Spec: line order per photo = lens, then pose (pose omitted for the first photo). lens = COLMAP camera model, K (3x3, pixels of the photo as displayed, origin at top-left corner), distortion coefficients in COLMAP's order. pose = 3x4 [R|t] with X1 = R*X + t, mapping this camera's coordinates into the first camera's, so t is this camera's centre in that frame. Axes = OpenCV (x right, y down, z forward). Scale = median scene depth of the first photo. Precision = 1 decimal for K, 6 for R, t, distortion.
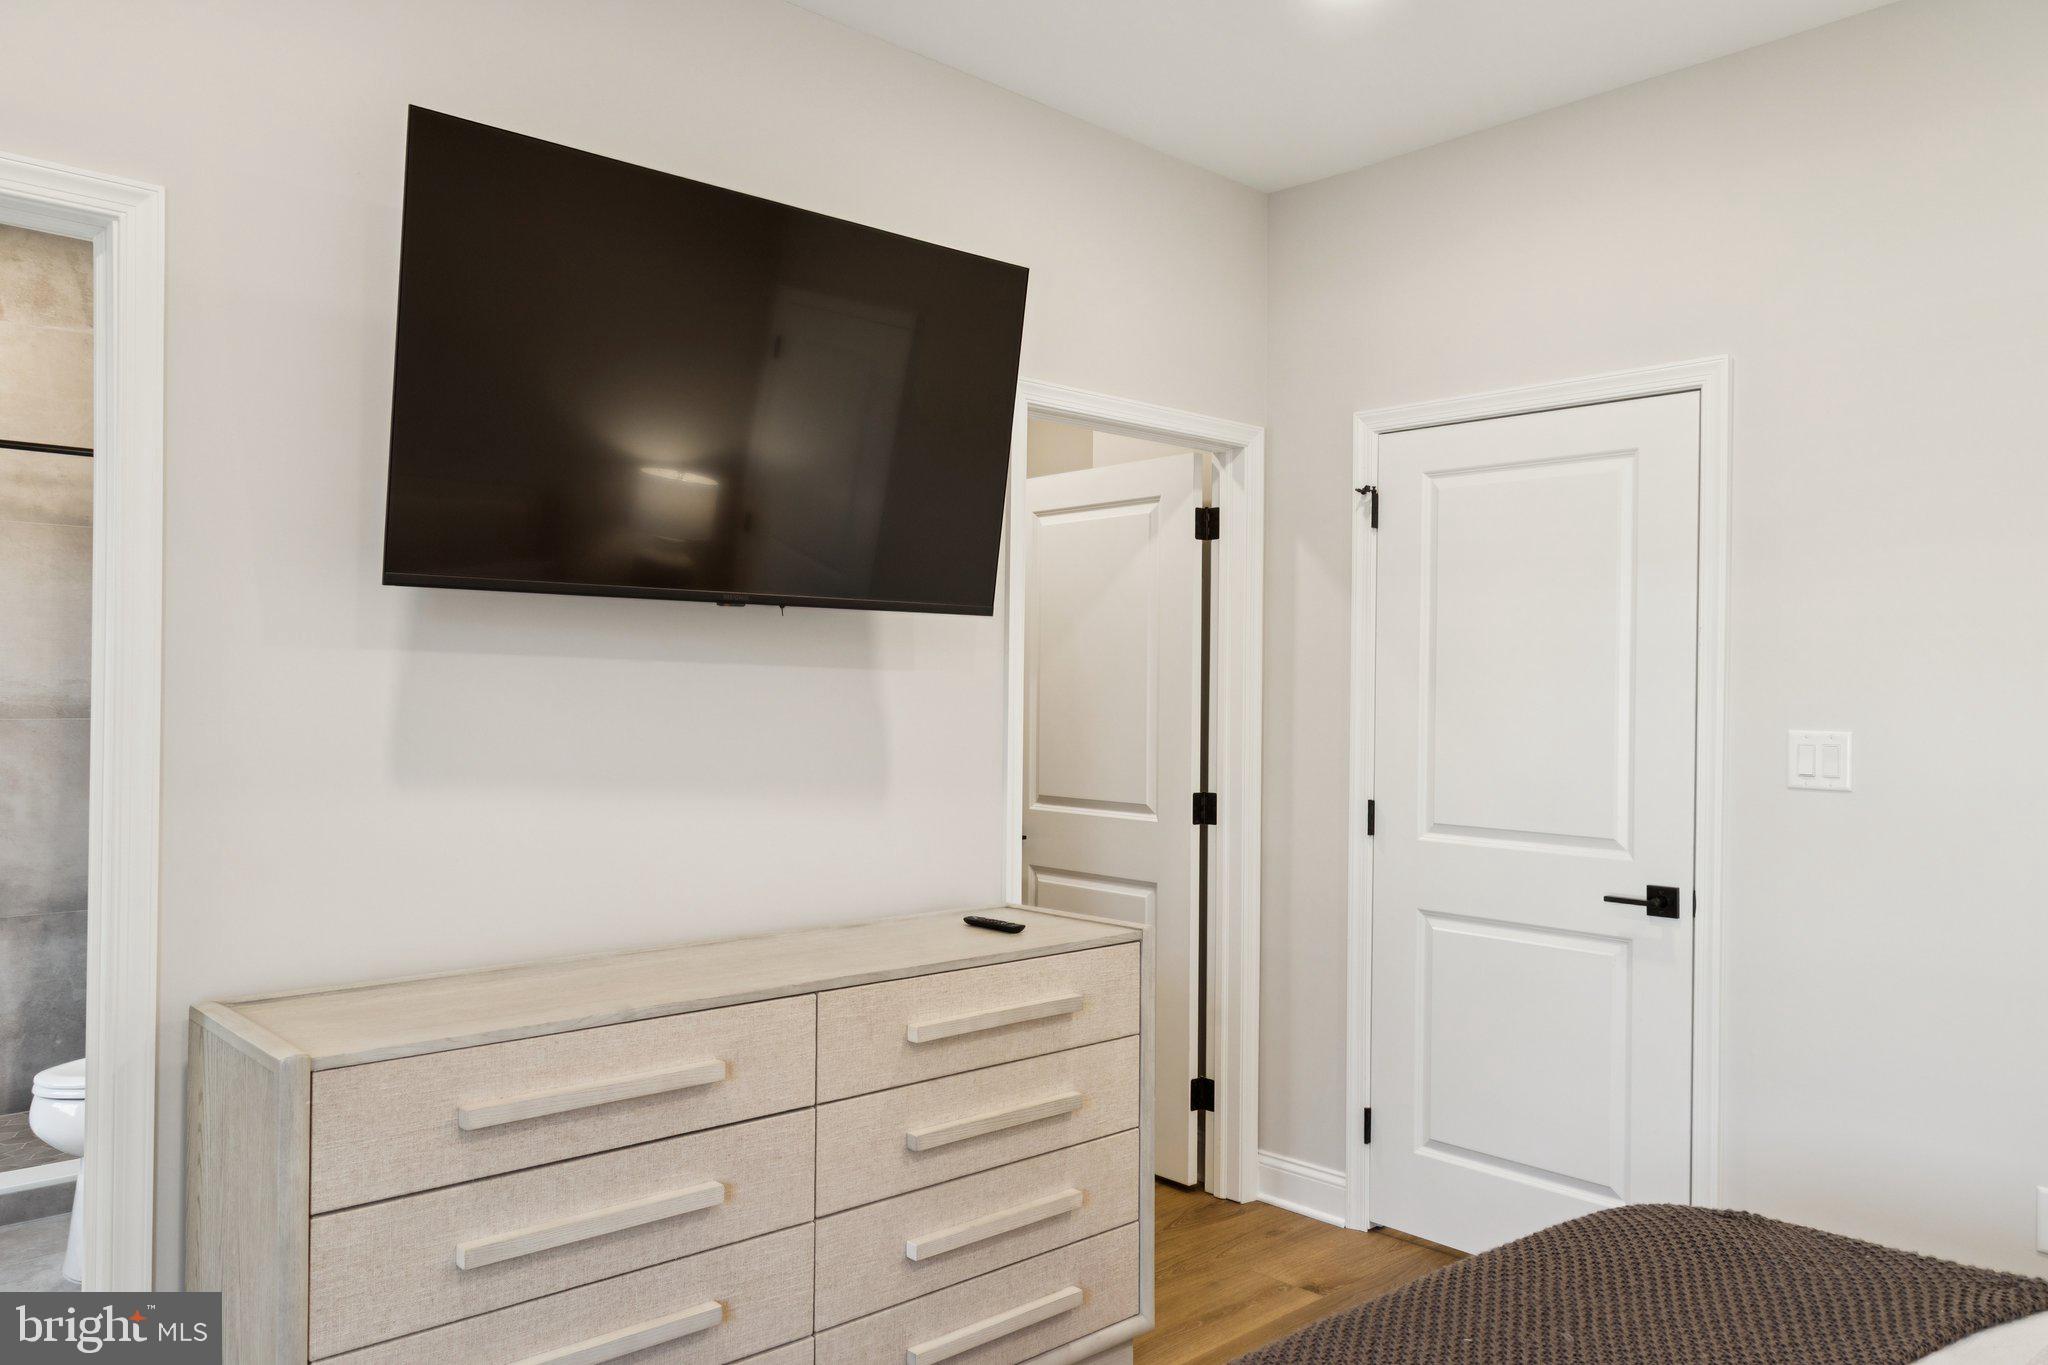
lens RADIAL K [[1442.8, 0, 1022.2], [0, 1442.8, 689.9], [0, 0, 1]] dist [0.002214, -0.003578]
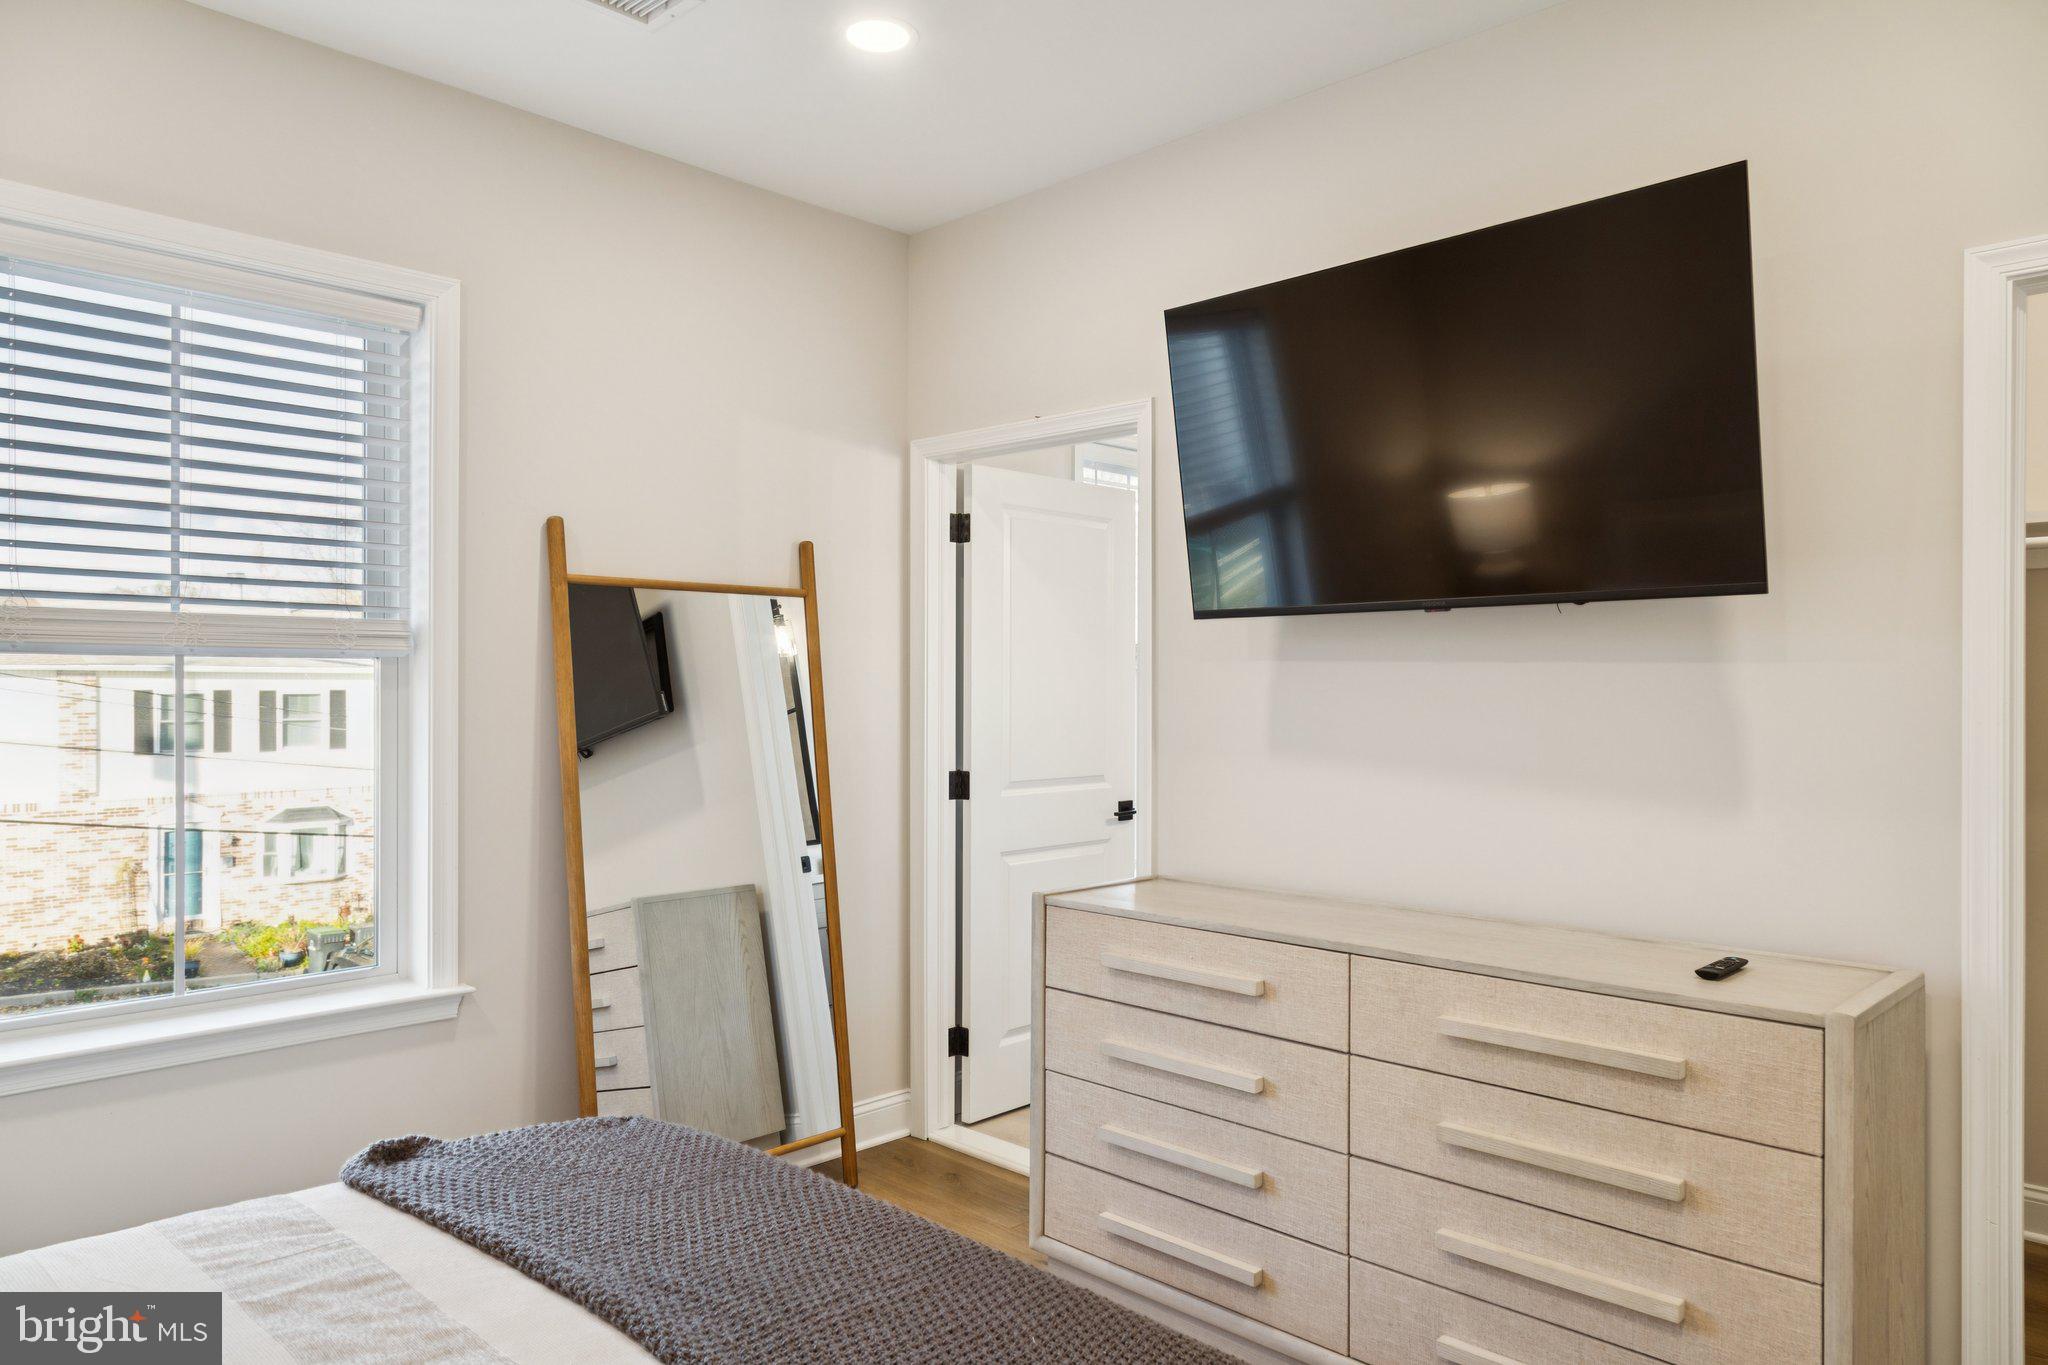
lens RADIAL K [[1338.7, 0, 1027.7], [0, 1338.7, 684.4], [0, 0, 1]] dist [-0.000422, 0.002700]
pose [[0.060052, -0.011011, -0.998135, 0.841059], [-0.000937, 0.999938, -0.011087, 0.010272], [0.998195, 0.001601, 0.060038, 0.647046]]
